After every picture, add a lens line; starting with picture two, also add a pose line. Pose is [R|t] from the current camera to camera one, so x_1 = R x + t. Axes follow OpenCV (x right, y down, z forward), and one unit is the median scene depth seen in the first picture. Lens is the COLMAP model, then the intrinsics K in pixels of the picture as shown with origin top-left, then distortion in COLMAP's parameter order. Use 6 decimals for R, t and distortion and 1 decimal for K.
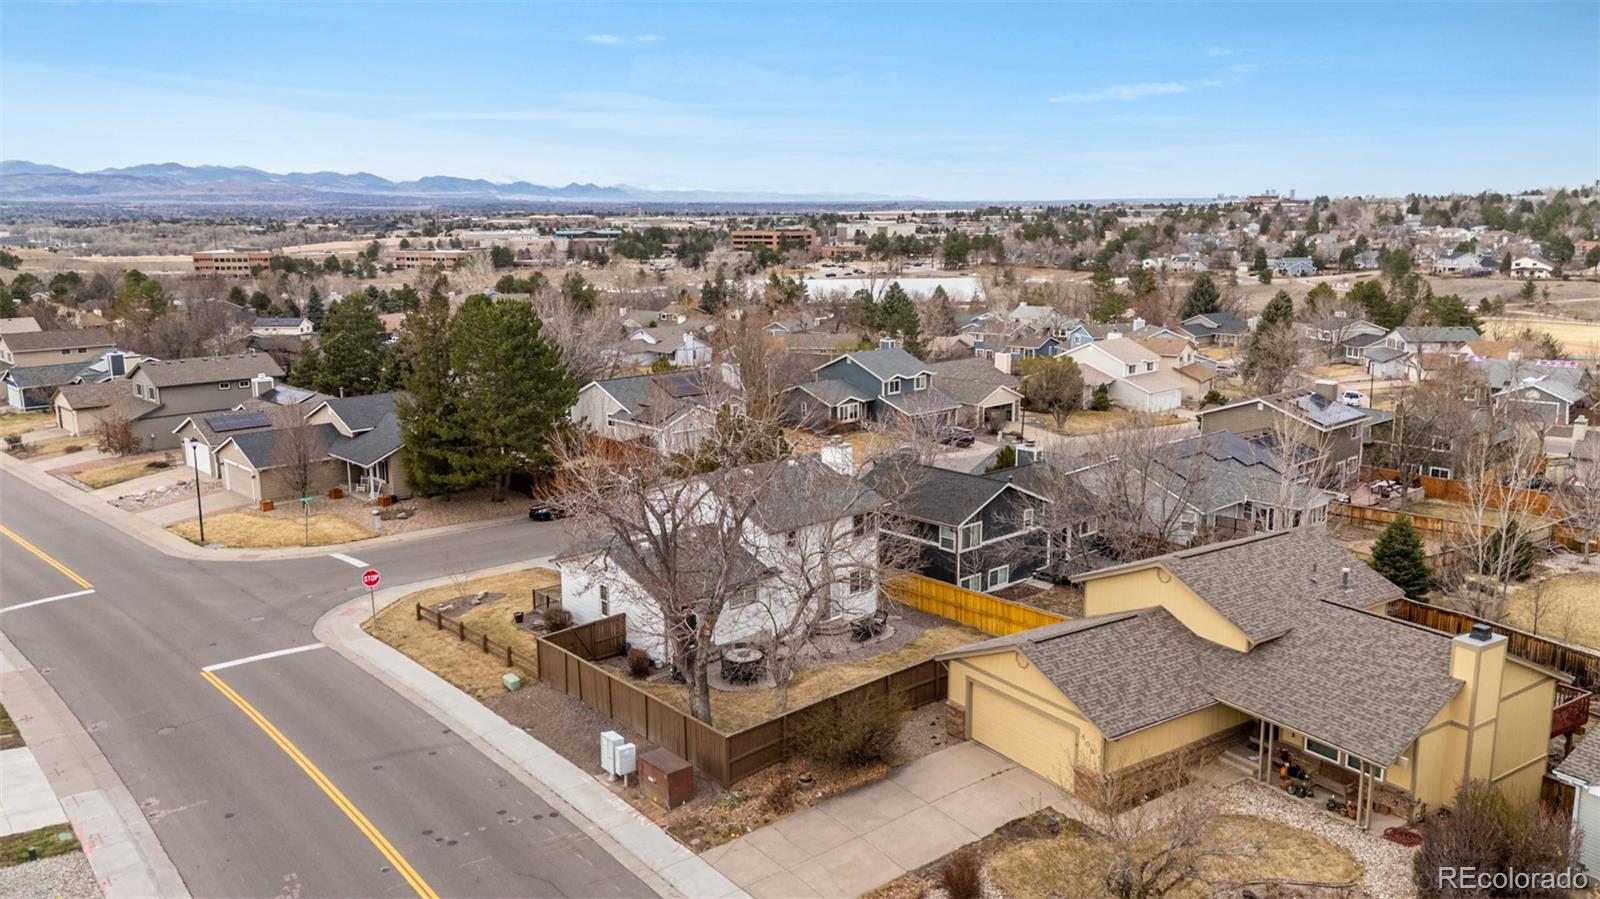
lens RADIAL K [[1215.9, 0, 796.3], [0, 1215.9, 438.4], [0, 0, 1]] dist [0.082009, -0.087601]
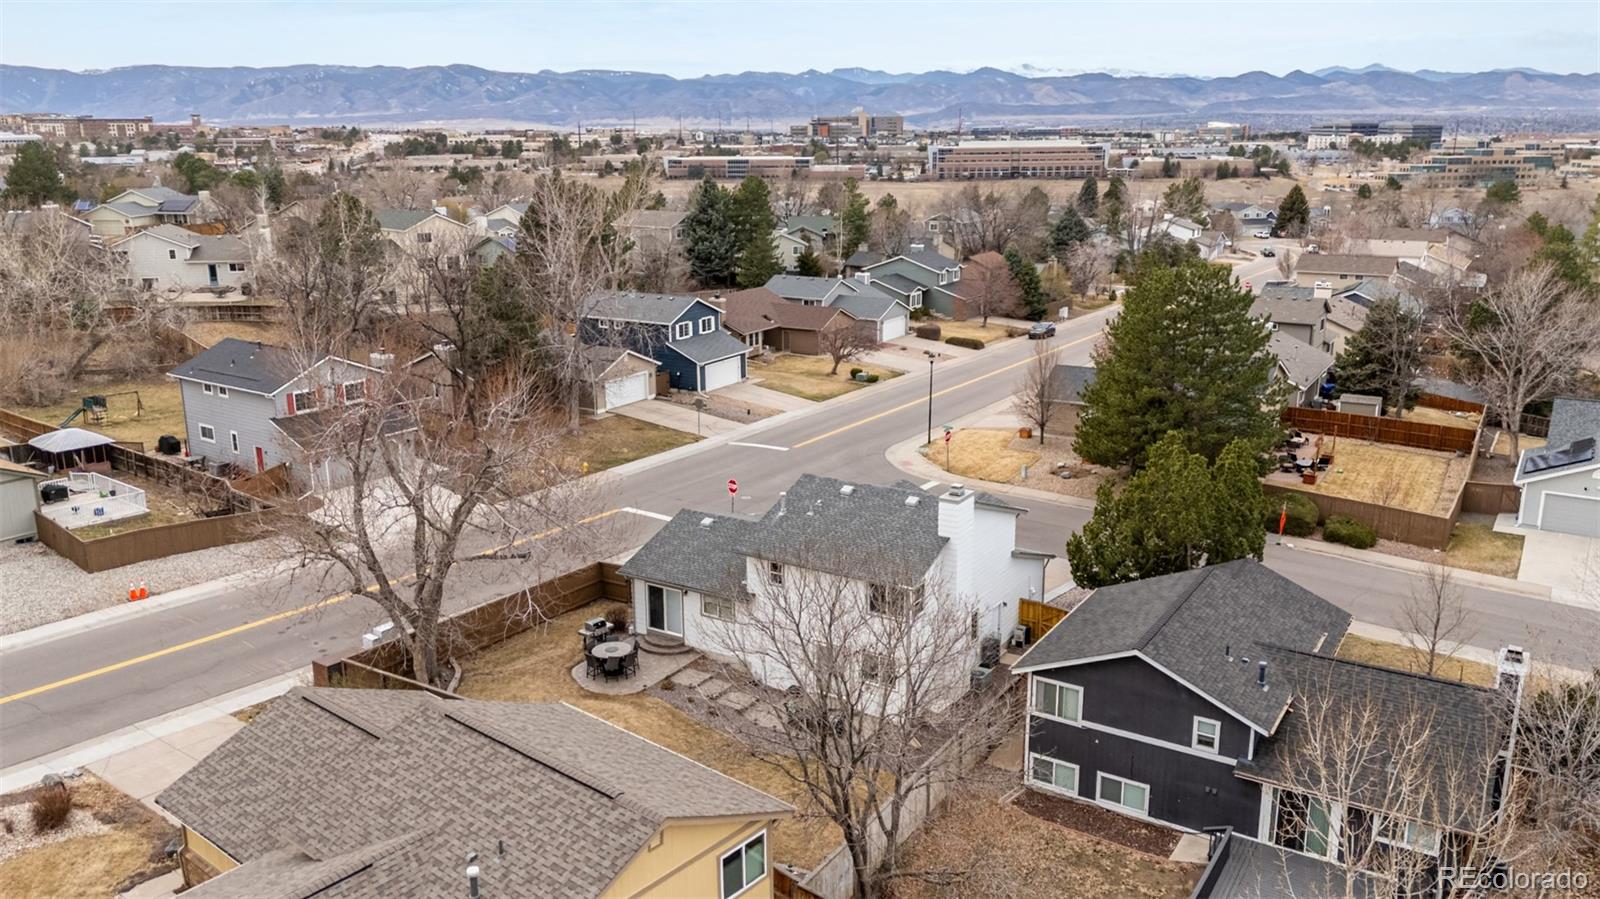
lens RADIAL K [[1224.0, 0, 797.1], [0, 1224.0, 433.7], [0, 0, 1]] dist [0.073912, -0.062301]
pose [[0.274490, 0.237138, -0.931891, 0.387568], [-0.176826, 0.965036, 0.193488, -0.088778], [0.945192, 0.111672, 0.306825, 0.379579]]
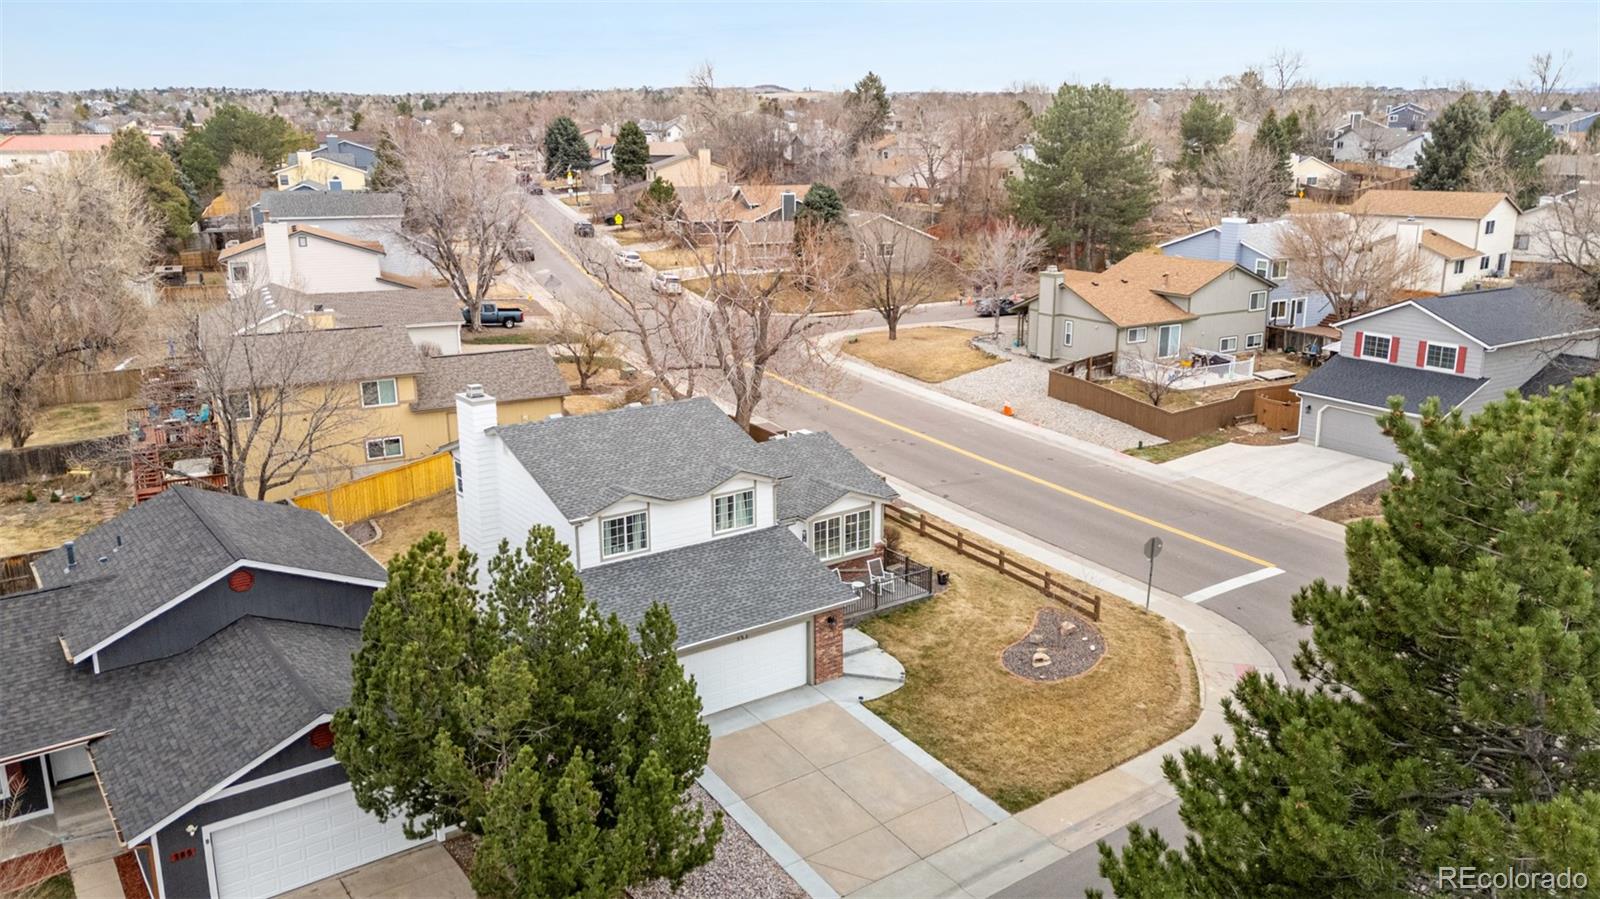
lens RADIAL K [[1224.0, 0, 797.1], [0, 1224.0, 433.7], [0, 0, 1]] dist [0.073912, -0.062301]
pose [[-0.991947, -0.014652, 0.125799, -0.124319], [0.038766, 0.910485, 0.411720, -0.135519], [-0.120571, 0.413281, -0.902586, 0.888514]]
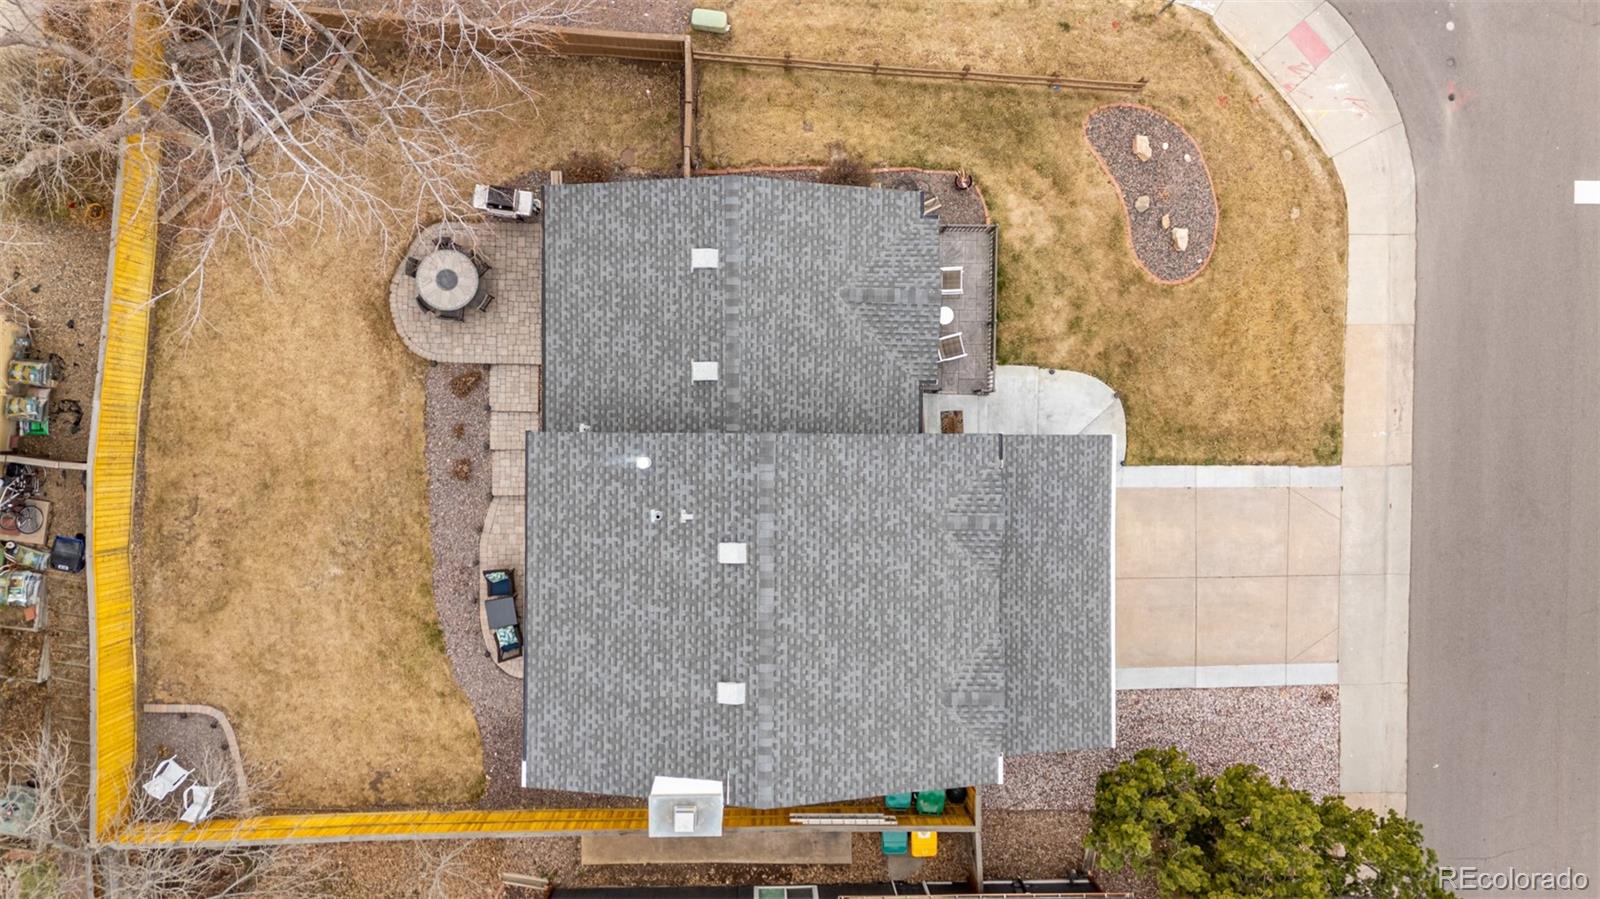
lens RADIAL K [[1196.1, 0, 796.3], [0, 1196.1, 426.5], [0, 0, 1]] dist [0.092504, -0.103134]
pose [[-0.682027, 0.731288, -0.007623, -0.049261], [-0.158230, -0.137379, 0.977799, -0.210911], [0.714005, 0.668091, 0.209408, 0.484813]]
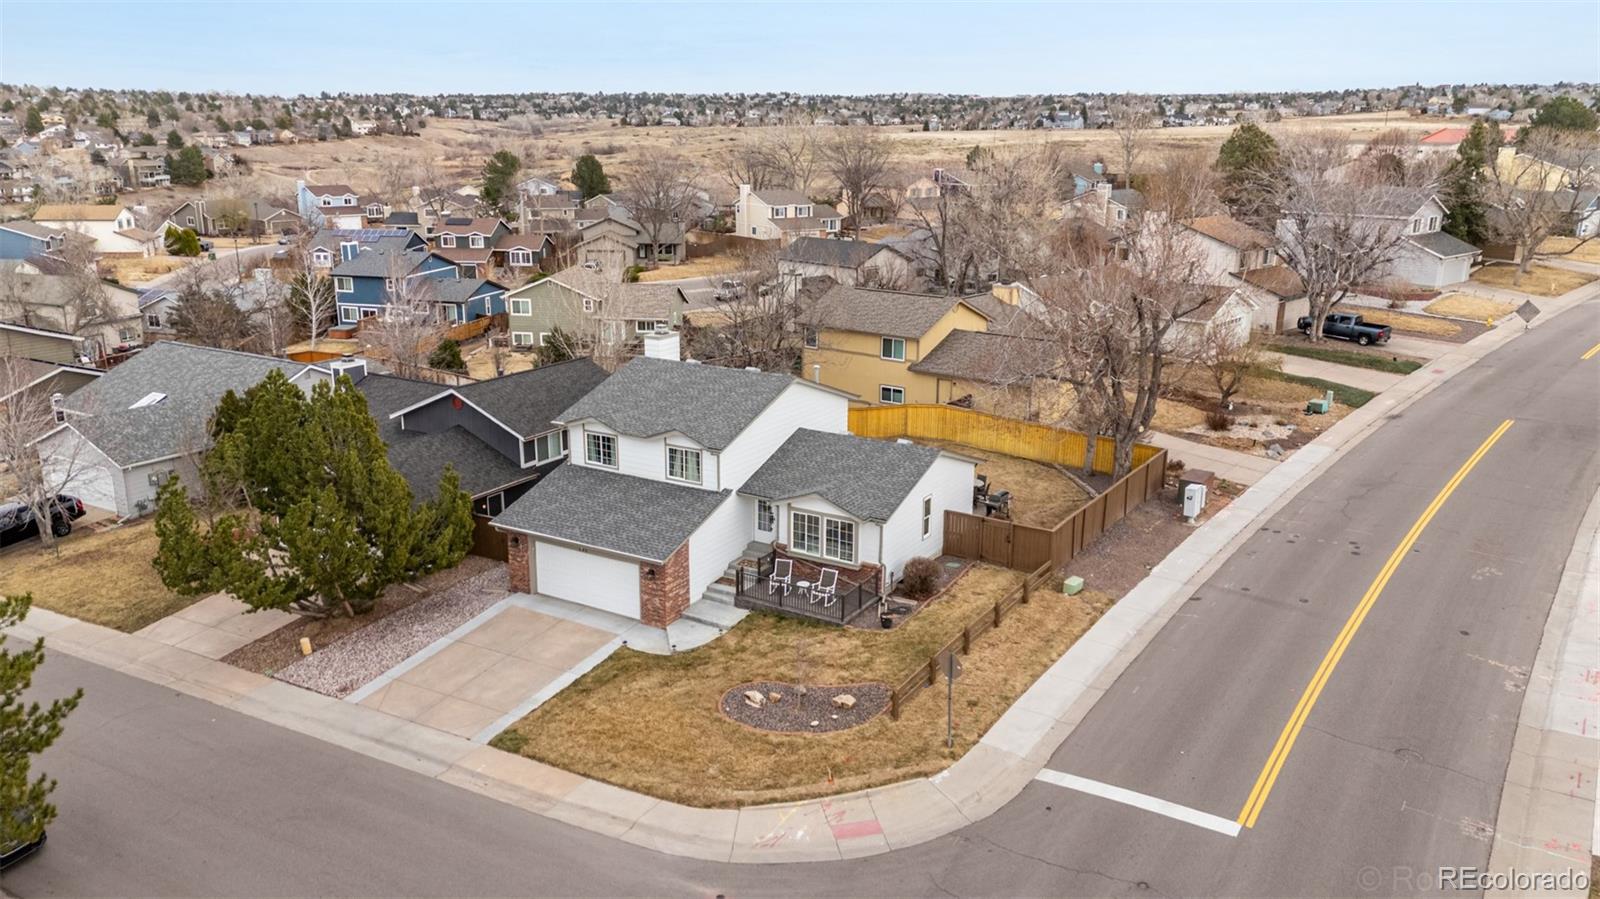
lens RADIAL K [[1196.1, 0, 796.3], [0, 1196.1, 426.5], [0, 0, 1]] dist [0.092504, -0.103134]
pose [[-0.284059, -0.225895, 0.931816, -0.444369], [0.175044, 0.943299, 0.282040, -0.087400], [-0.942693, 0.243225, -0.228411, 0.630716]]
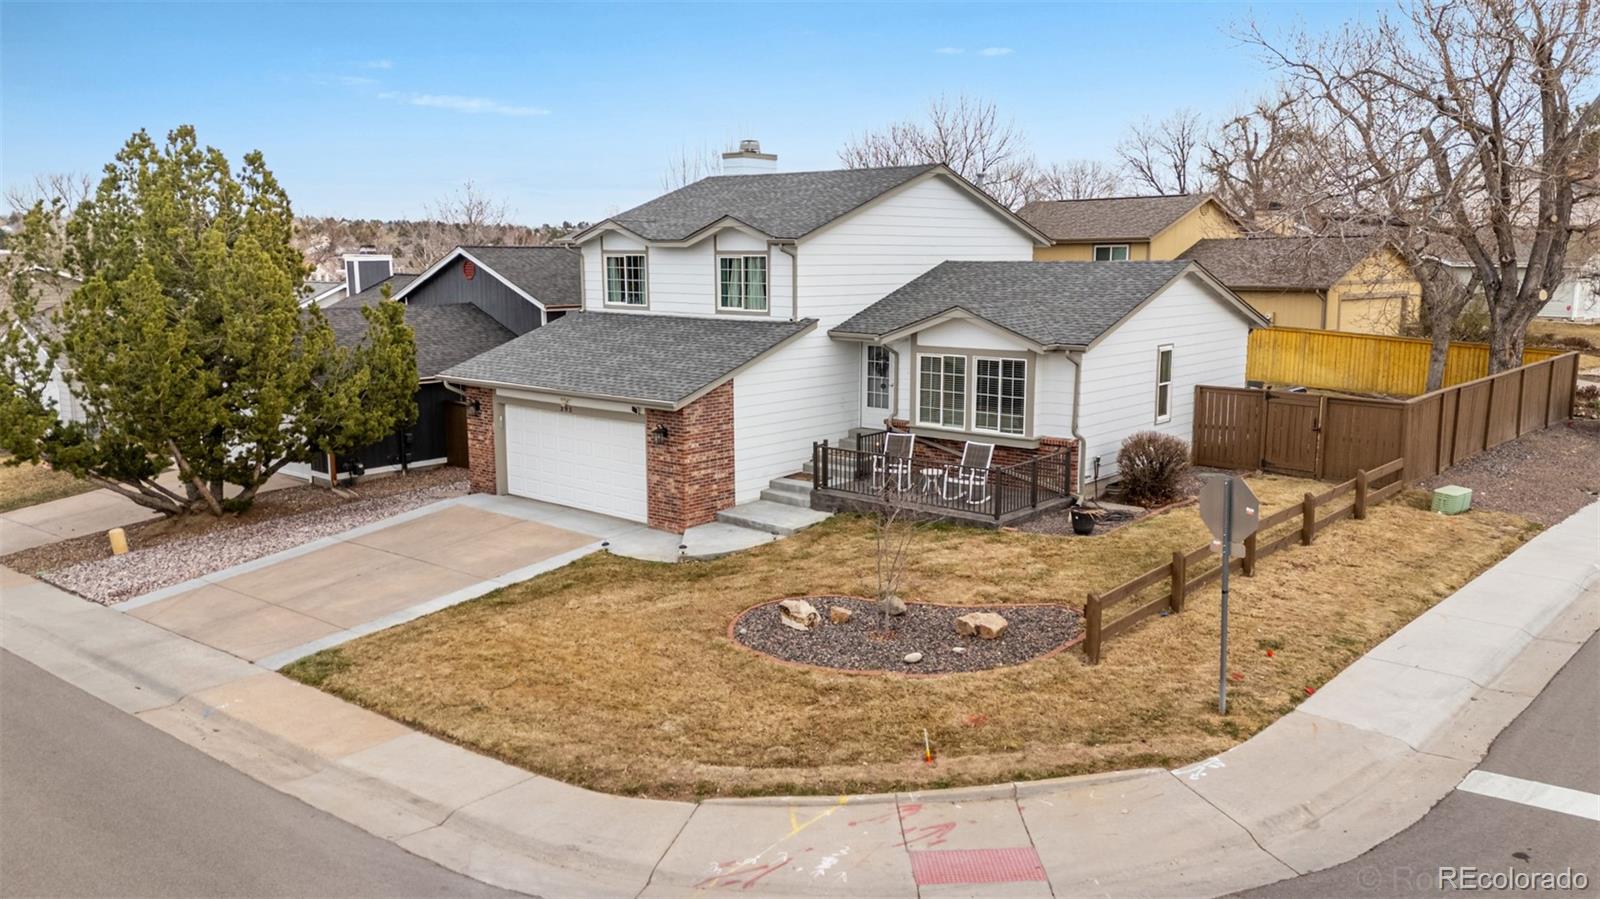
lens RADIAL K [[1215.9, 0, 796.3], [0, 1215.9, 438.4], [0, 0, 1]] dist [0.082009, -0.087601]
pose [[-0.110796, -0.141305, 0.983746, -0.308856], [0.187610, 0.969071, 0.160327, 0.024614], [-0.975975, 0.202324, -0.080859, 0.593203]]
